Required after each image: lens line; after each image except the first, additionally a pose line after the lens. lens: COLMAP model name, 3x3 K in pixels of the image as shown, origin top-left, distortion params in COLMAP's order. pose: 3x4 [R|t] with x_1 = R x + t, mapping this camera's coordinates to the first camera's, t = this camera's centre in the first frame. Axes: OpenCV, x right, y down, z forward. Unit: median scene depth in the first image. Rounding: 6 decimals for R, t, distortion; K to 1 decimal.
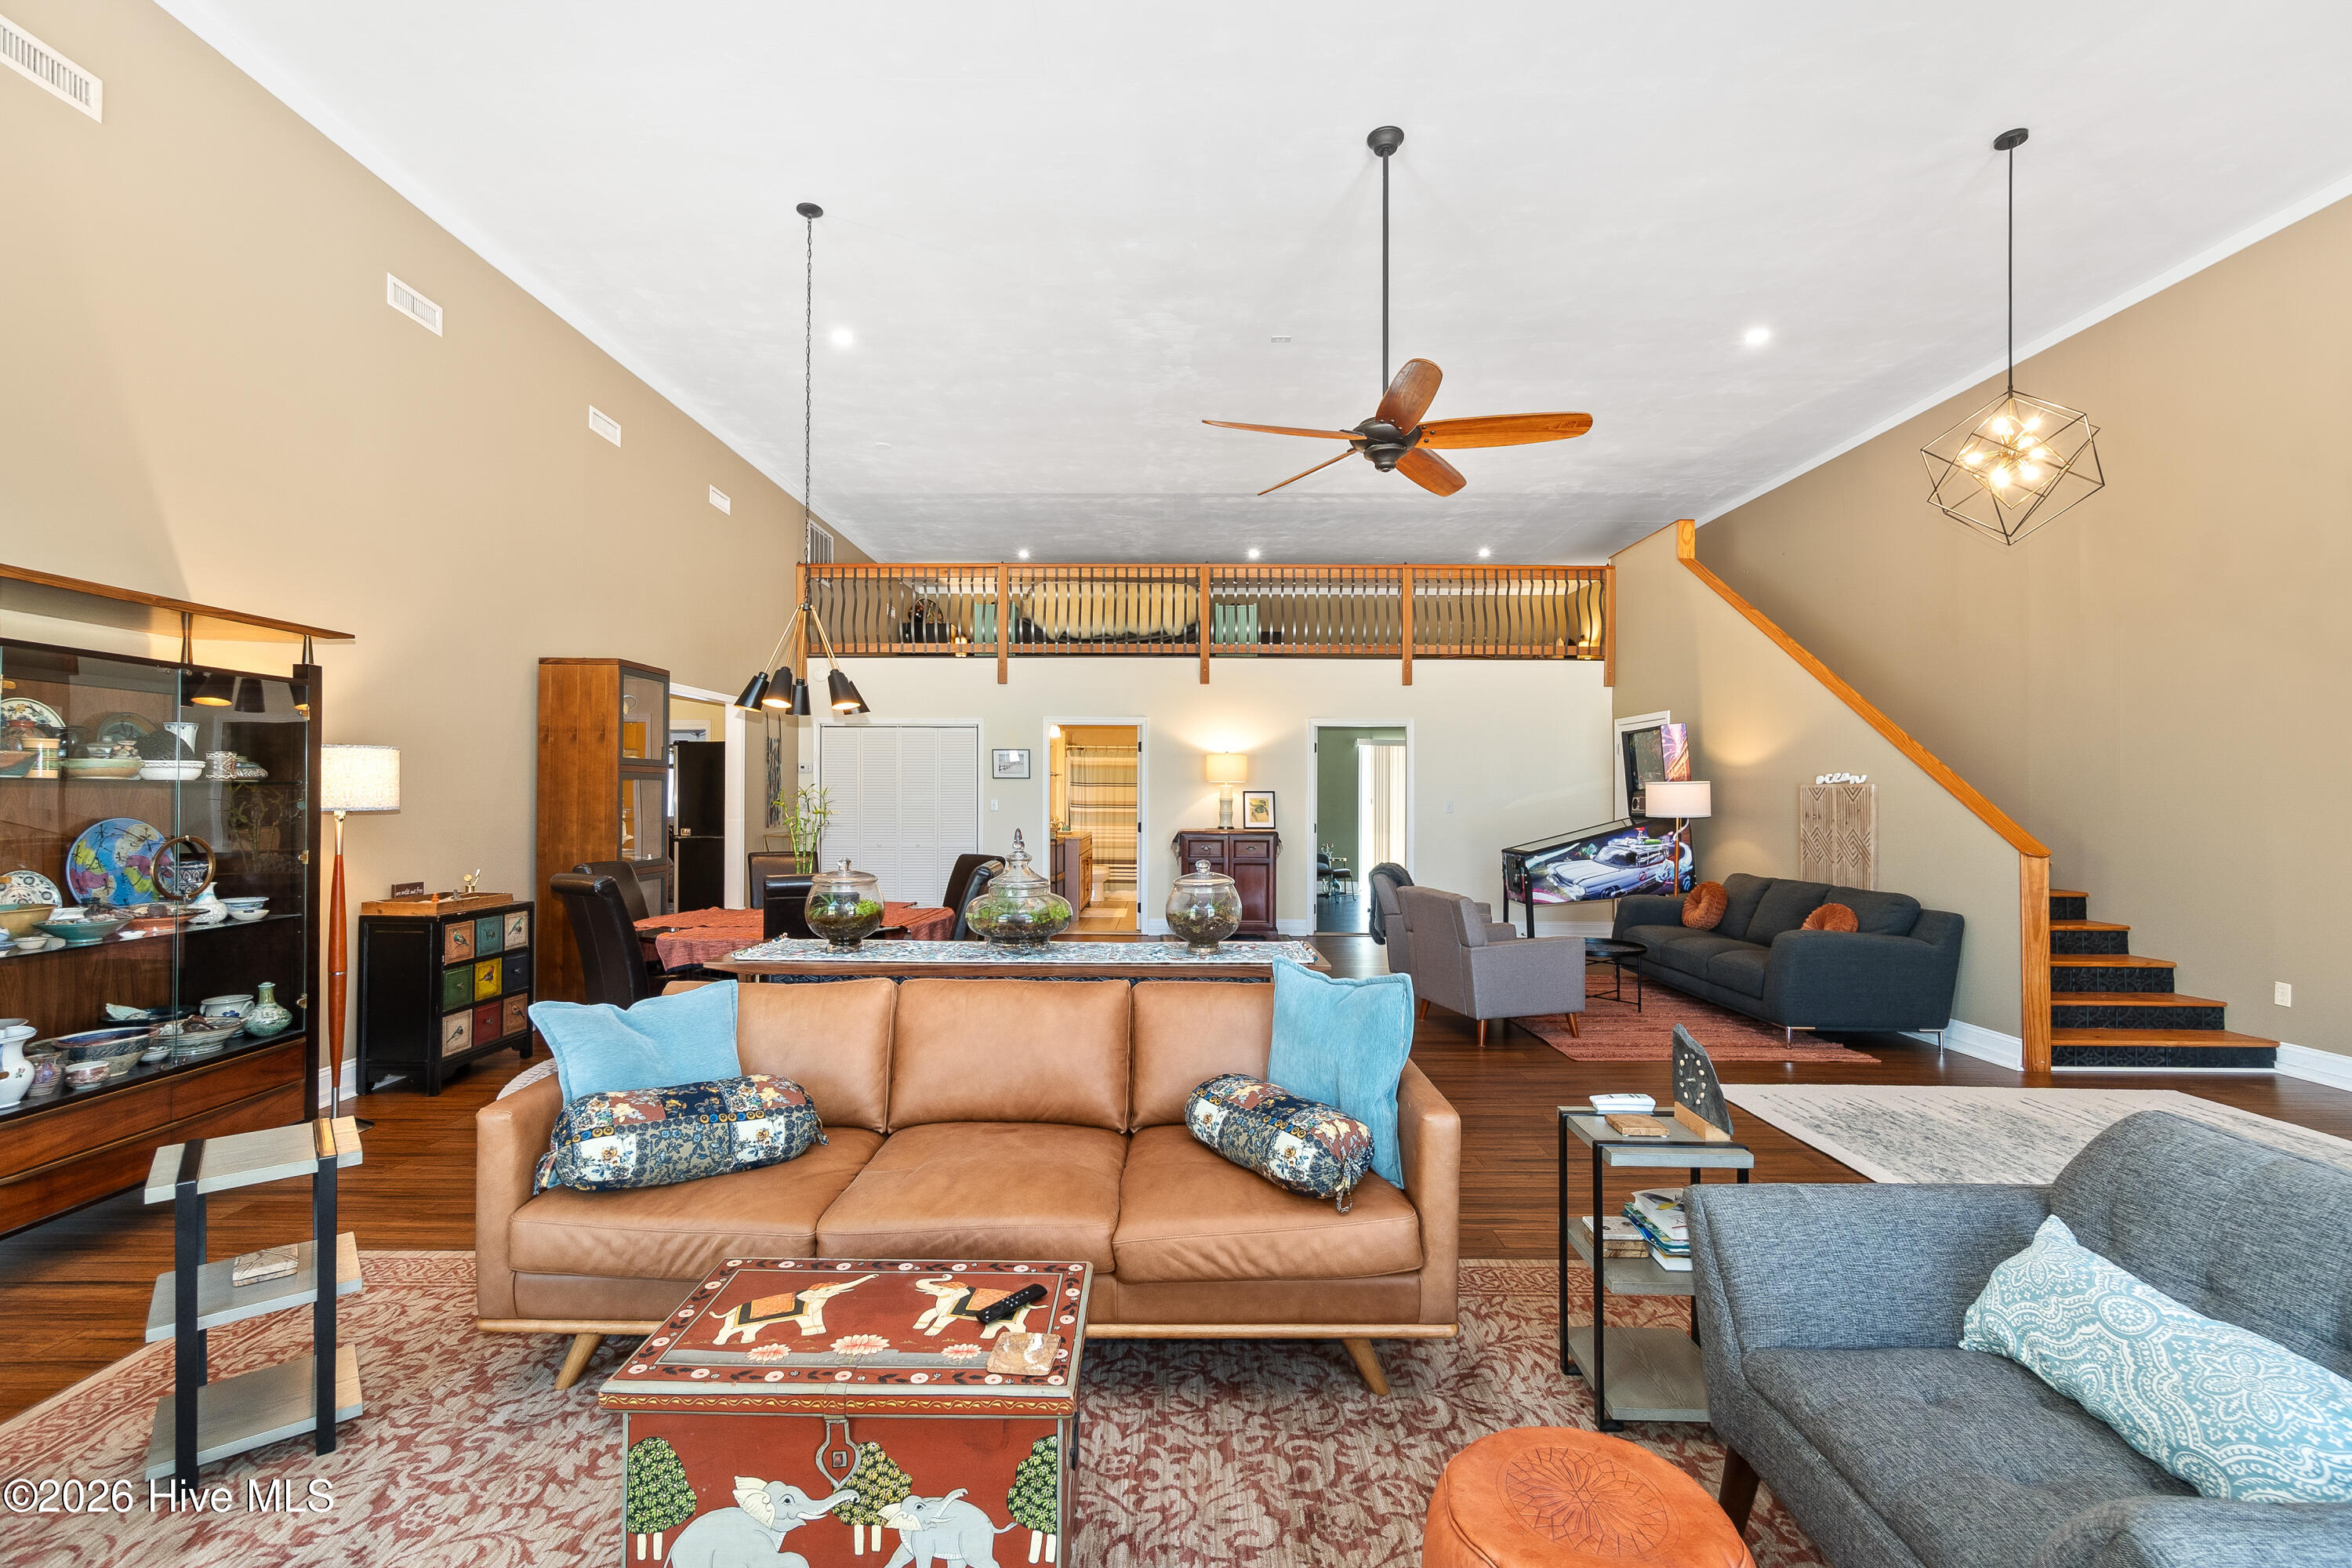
lens RADIAL K [[1009.4, 0, 1165.2], [0, 1009.4, 790.0], [0, 0, 1]] dist [-0.005515, 0.000212]
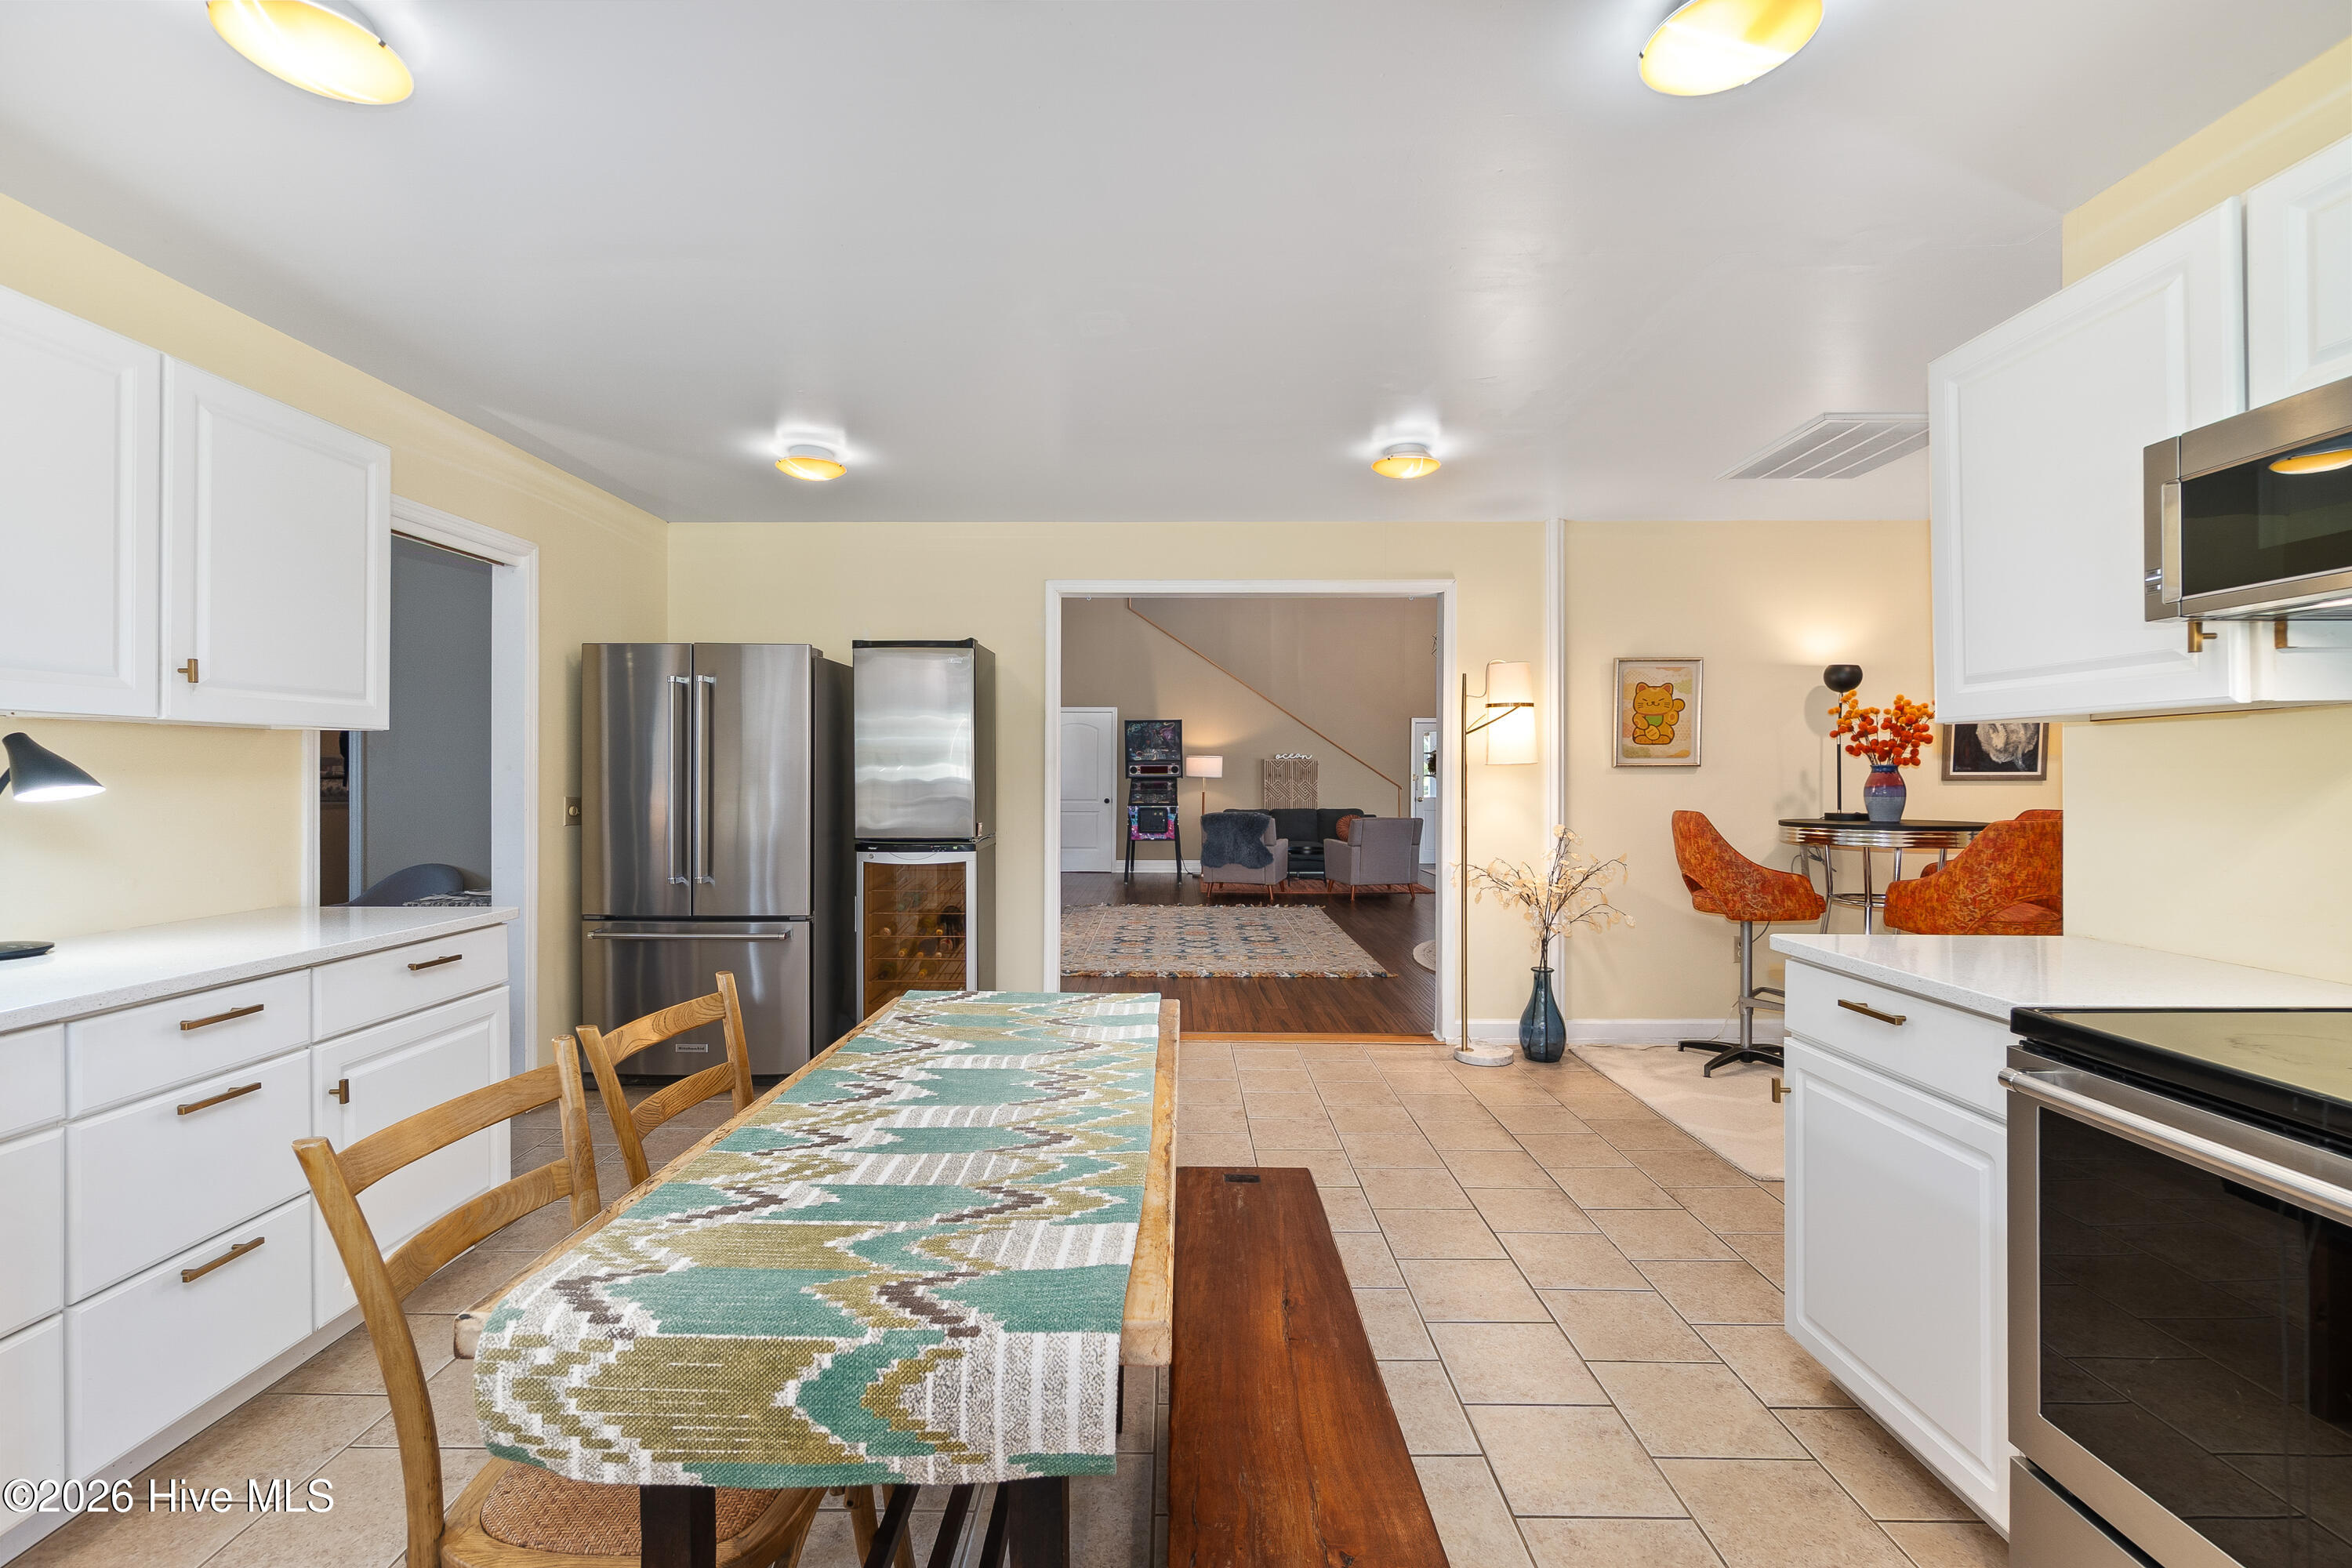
lens RADIAL K [[1020.7, 0, 1172.8], [0, 1020.7, 774.7], [0, 0, 1]] dist [-0.000530, -0.000064]
pose [[-0.003658, -0.005917, 0.999976, -1.104470], [-0.004975, 0.999970, 0.005899, 0.011886], [-0.999981, -0.004954, -0.003687, 1.013873]]
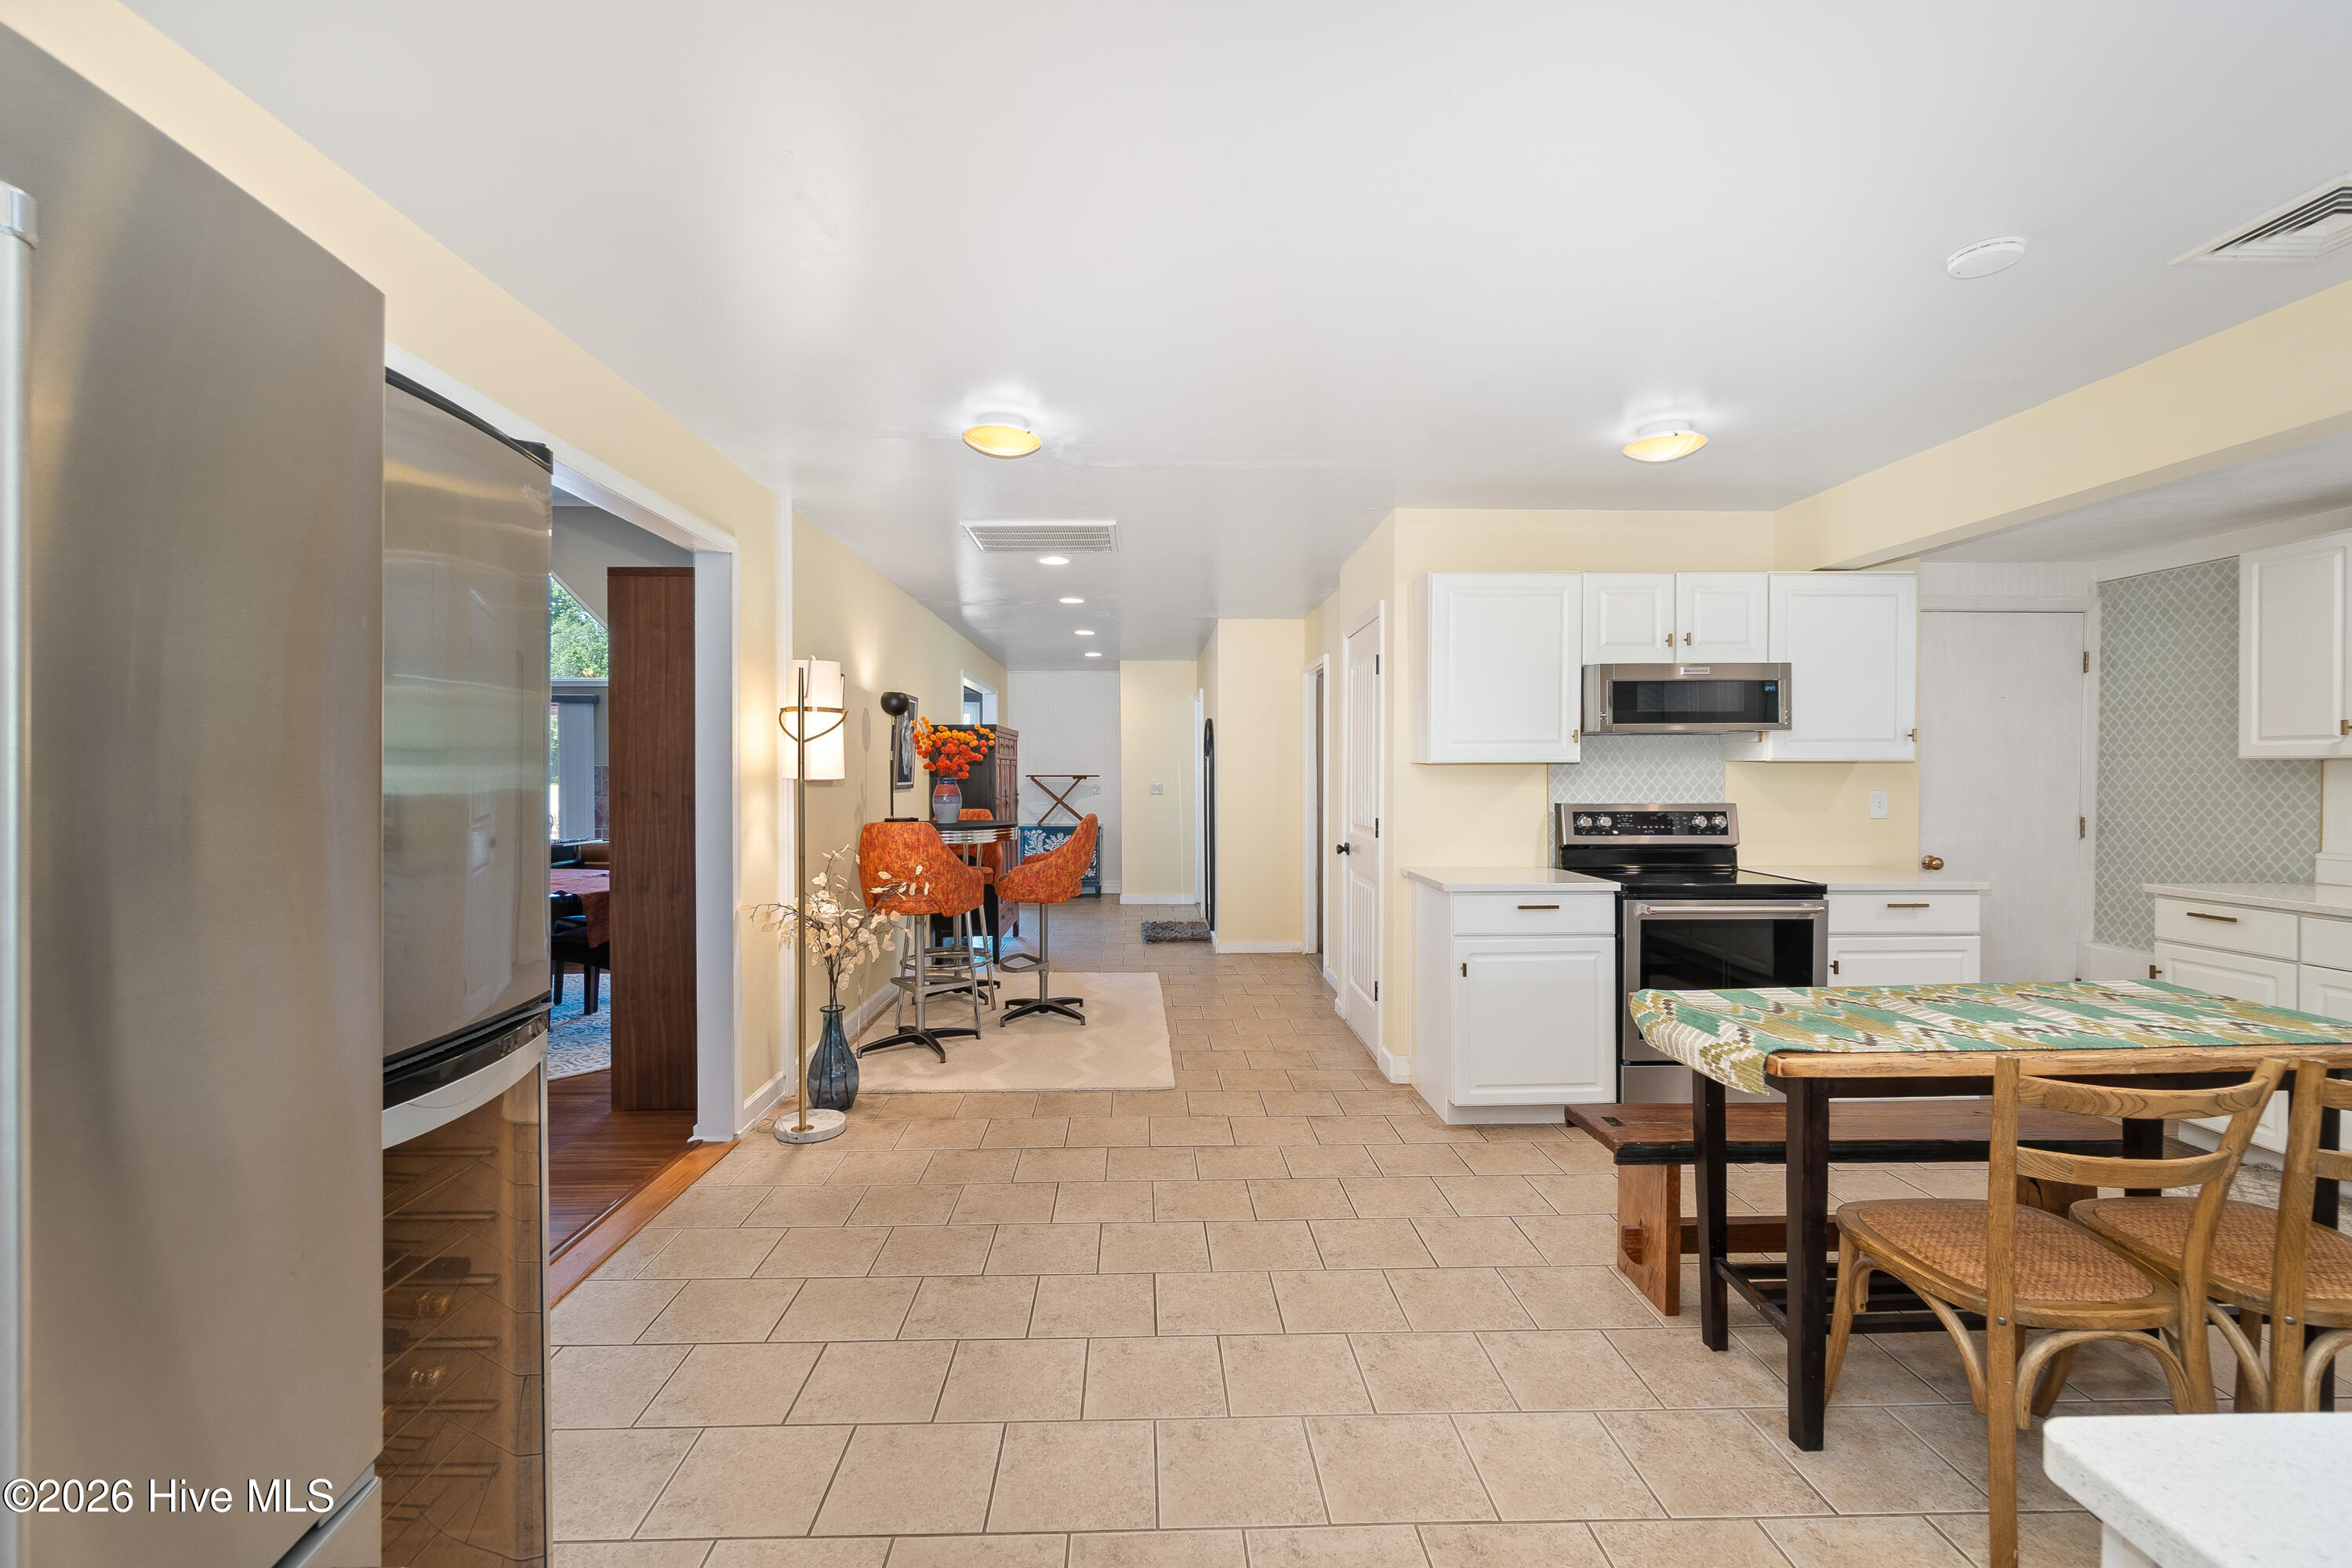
lens RADIAL K [[1003.9, 0, 1166.7], [0, 1003.9, 780.3], [0, 0, 1]] dist [-0.006998, 0.000407]
pose [[-0.999300, -0.002151, -0.037339, -0.663226], [-0.002190, 0.999997, 0.001011, 0.008381], [0.037336, 0.001092, -0.999302, 1.324946]]
